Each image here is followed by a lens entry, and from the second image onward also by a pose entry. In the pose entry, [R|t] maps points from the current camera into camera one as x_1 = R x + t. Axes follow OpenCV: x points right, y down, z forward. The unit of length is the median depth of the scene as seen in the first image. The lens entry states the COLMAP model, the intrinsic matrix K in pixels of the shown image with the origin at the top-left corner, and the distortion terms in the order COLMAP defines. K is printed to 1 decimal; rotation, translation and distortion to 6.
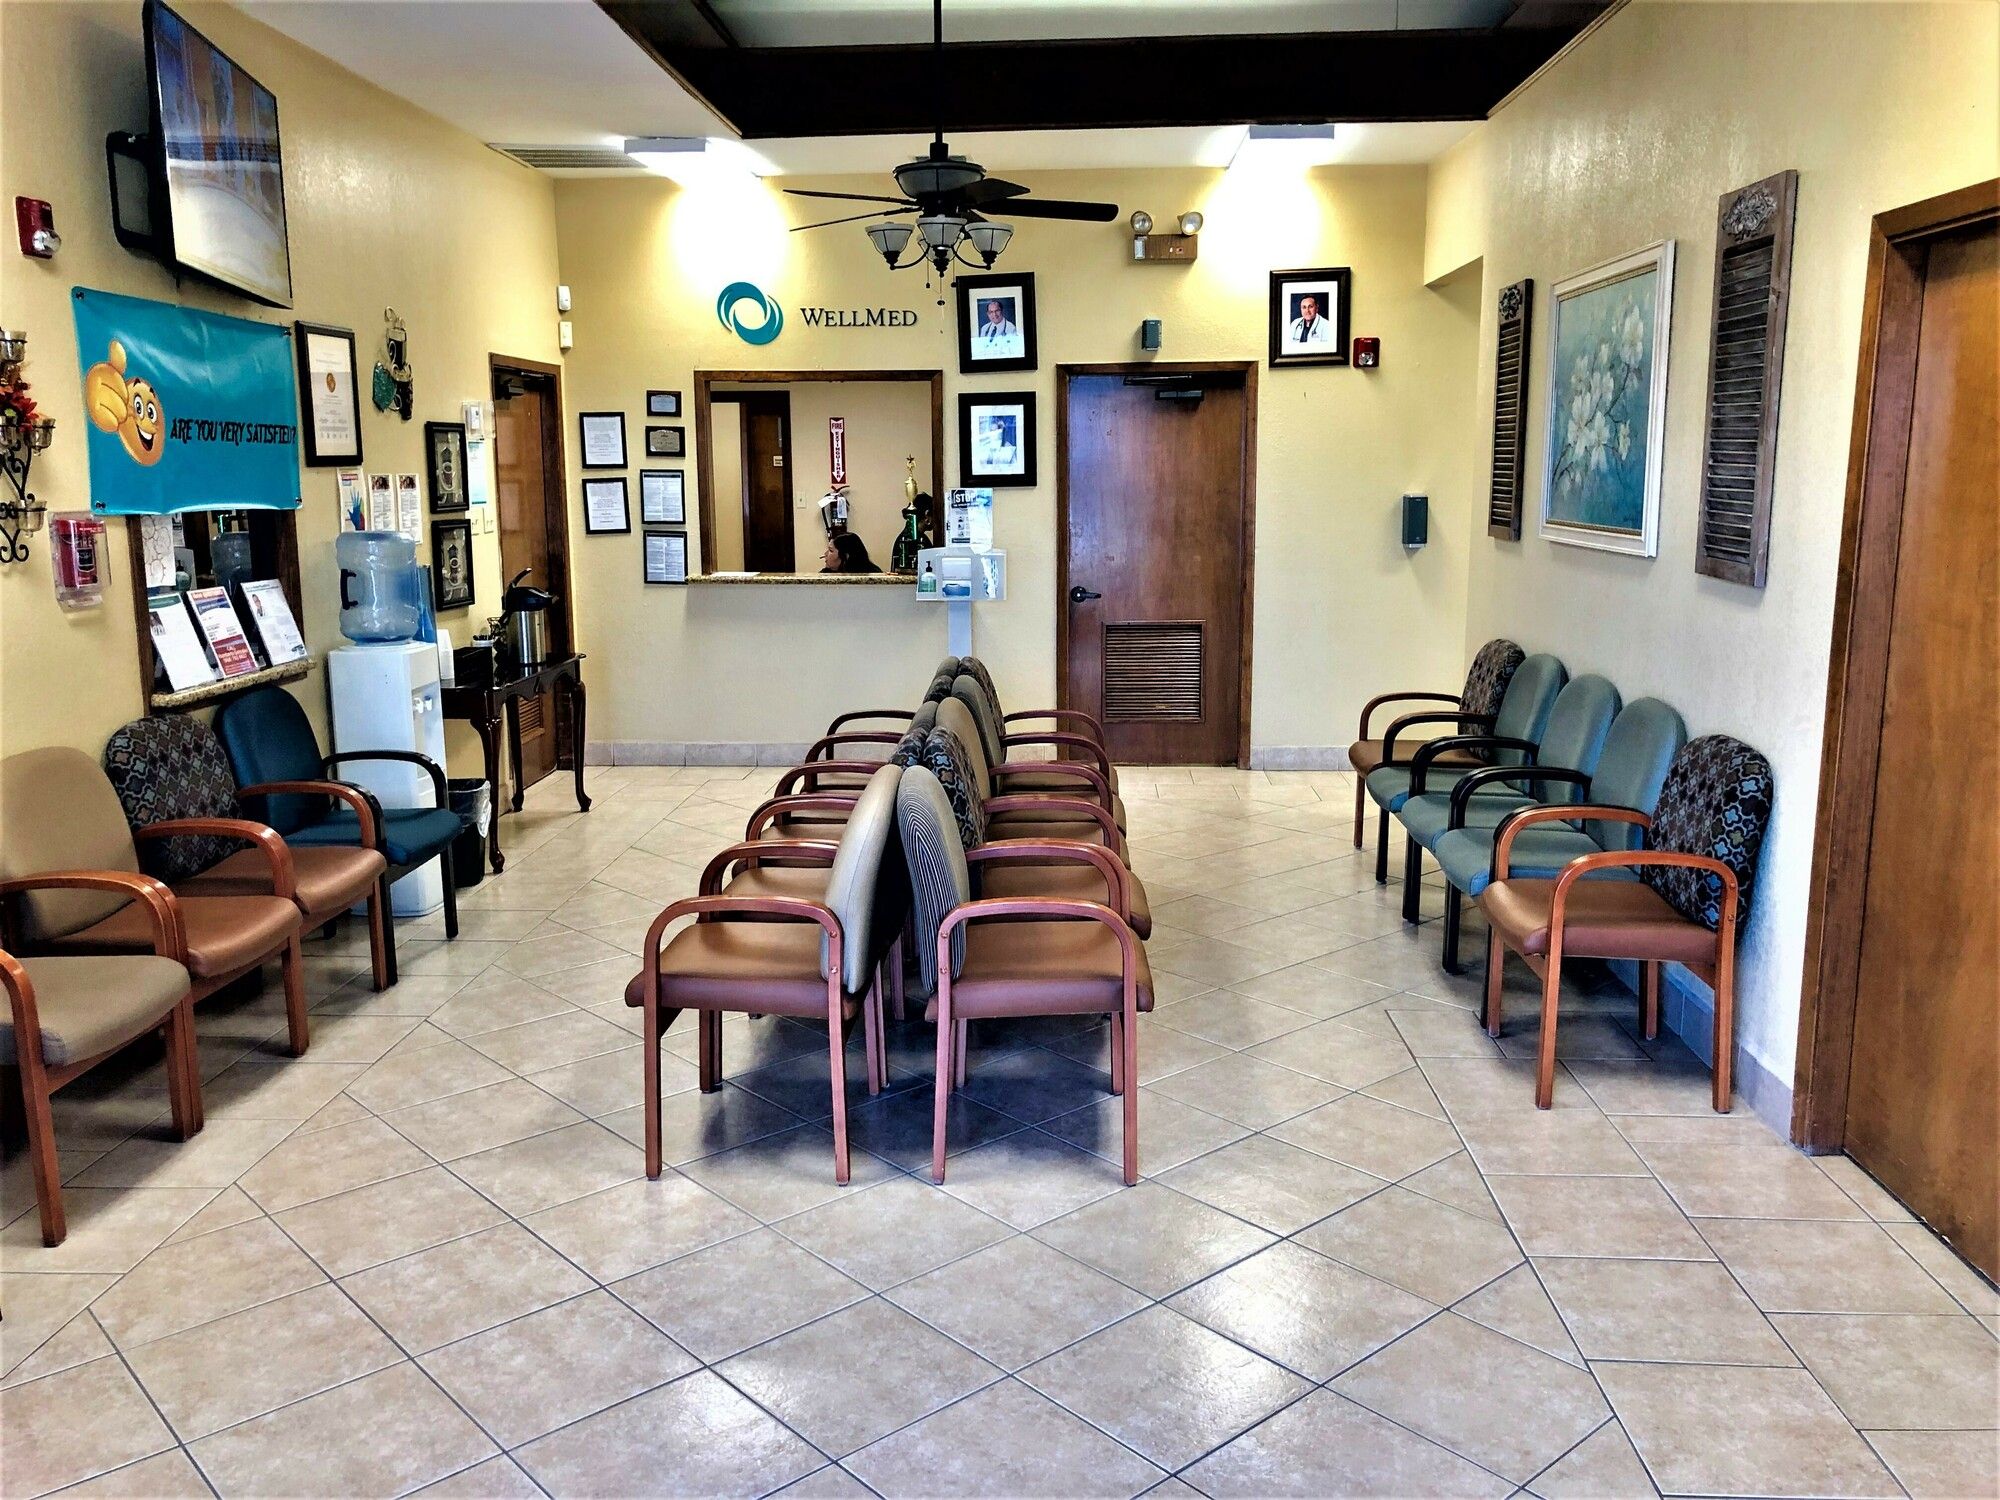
lens RADIAL K [[1614.1, 0, 988.5], [0, 1614.1, 752.3], [0, 0, 1]] dist [-0.002243, 0.001824]
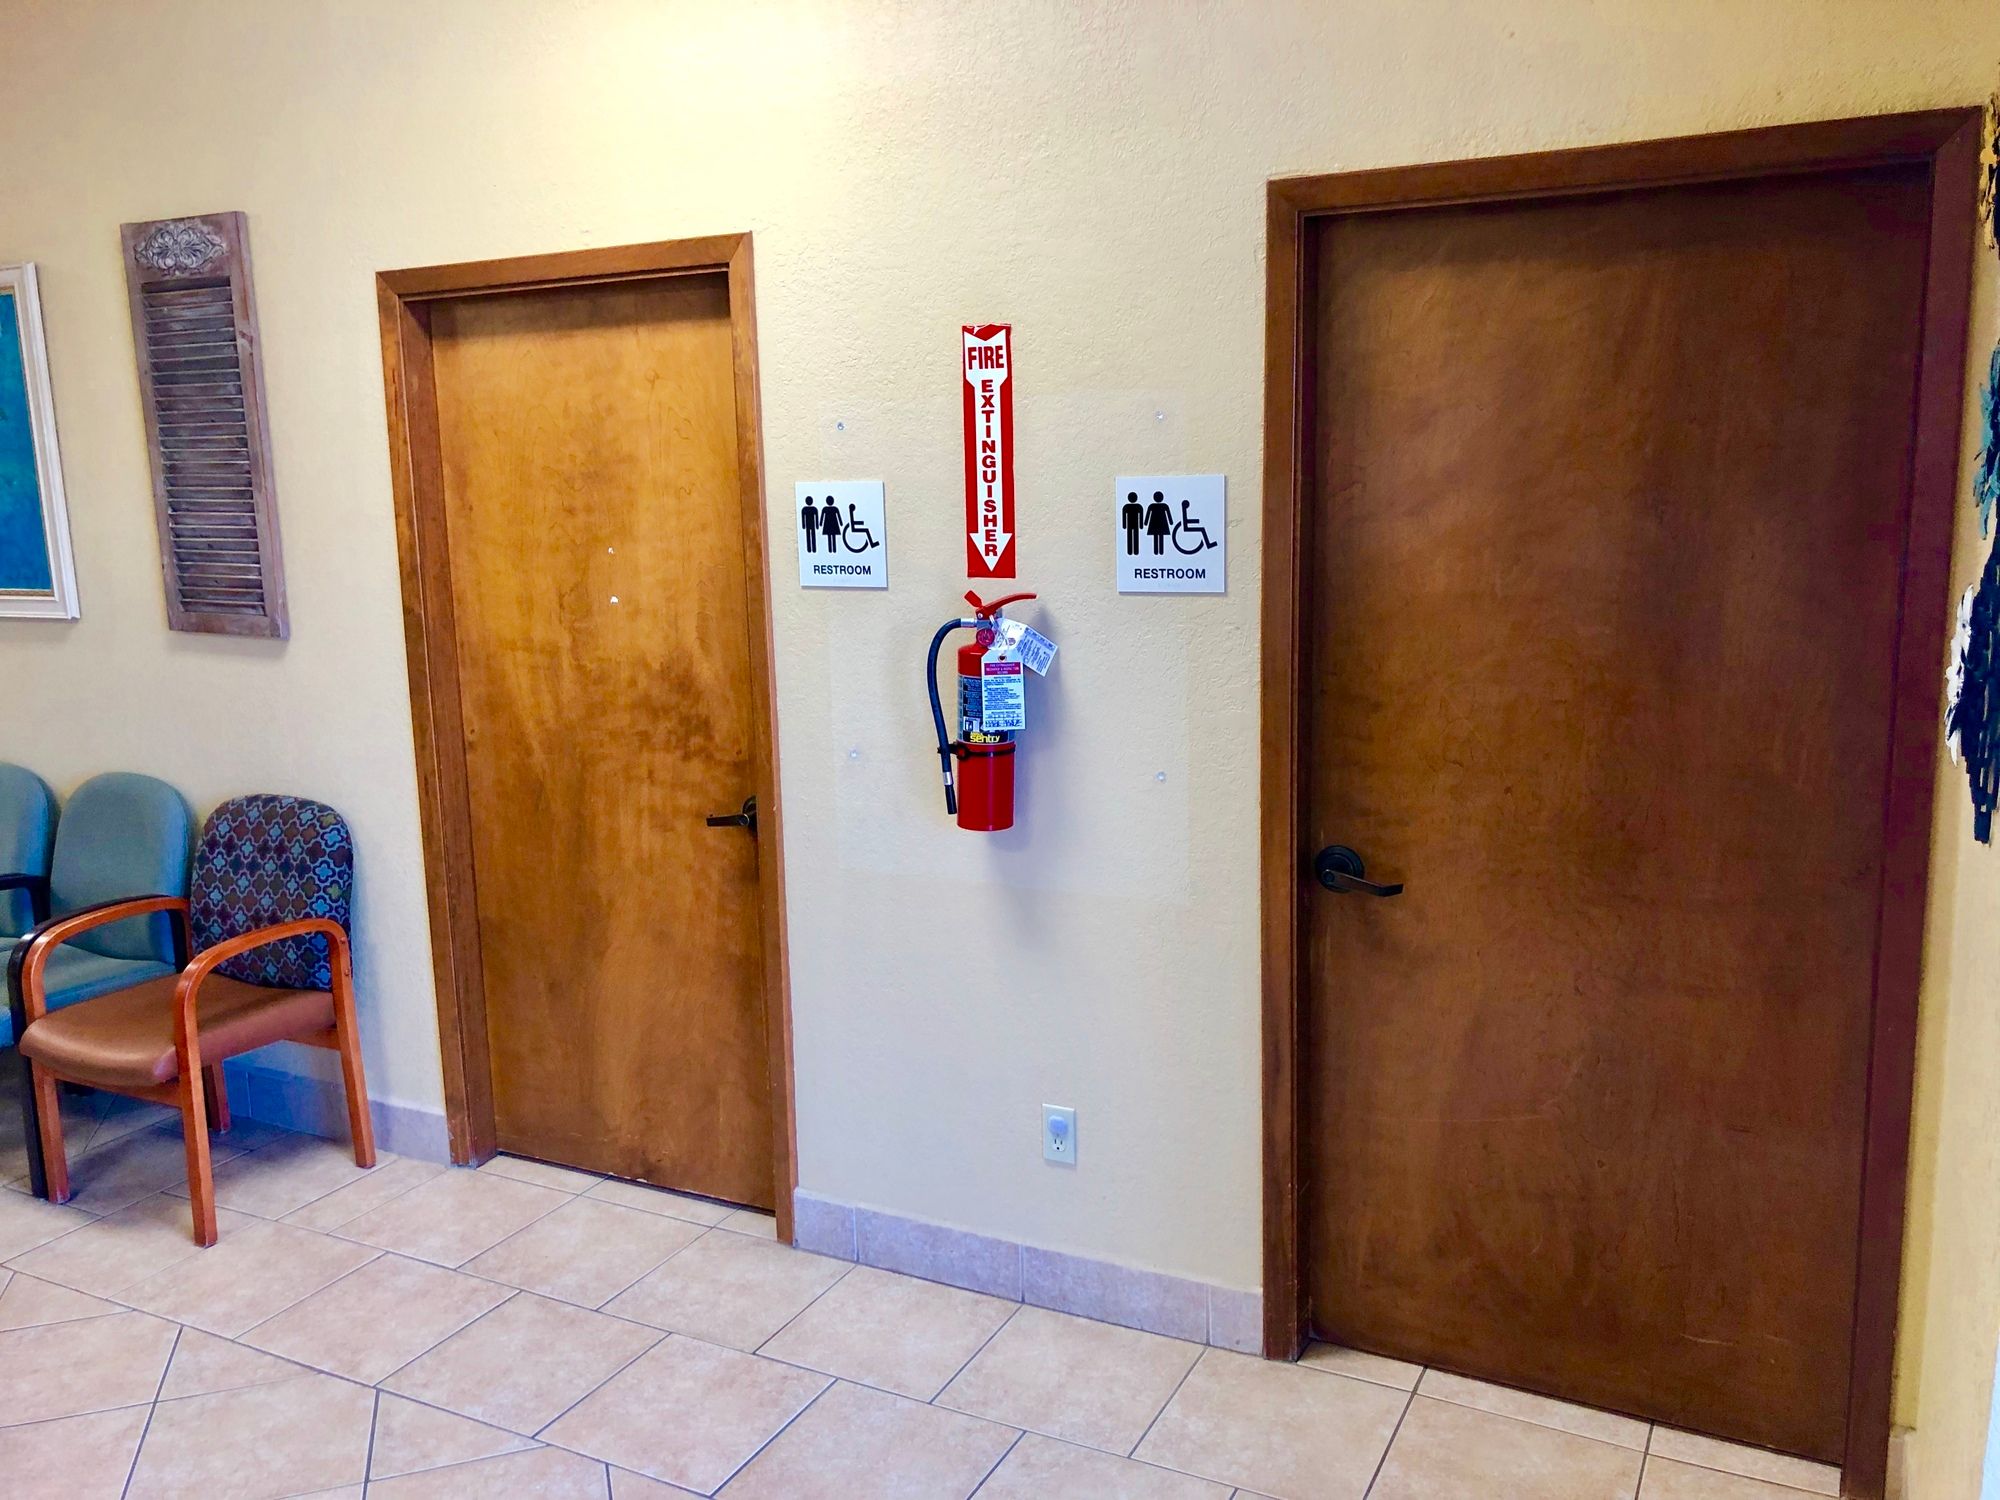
lens RADIAL K [[1614.1, 0, 993.5], [0, 1614.1, 742.8], [0, 0, 1]] dist [-0.002243, 0.001824]
pose [[0.401192, -0.162717, 0.901426, -0.252813], [0.184261, 0.978315, 0.094588, -0.056485], [-0.897270, 0.128149, 0.422475, 0.224159]]
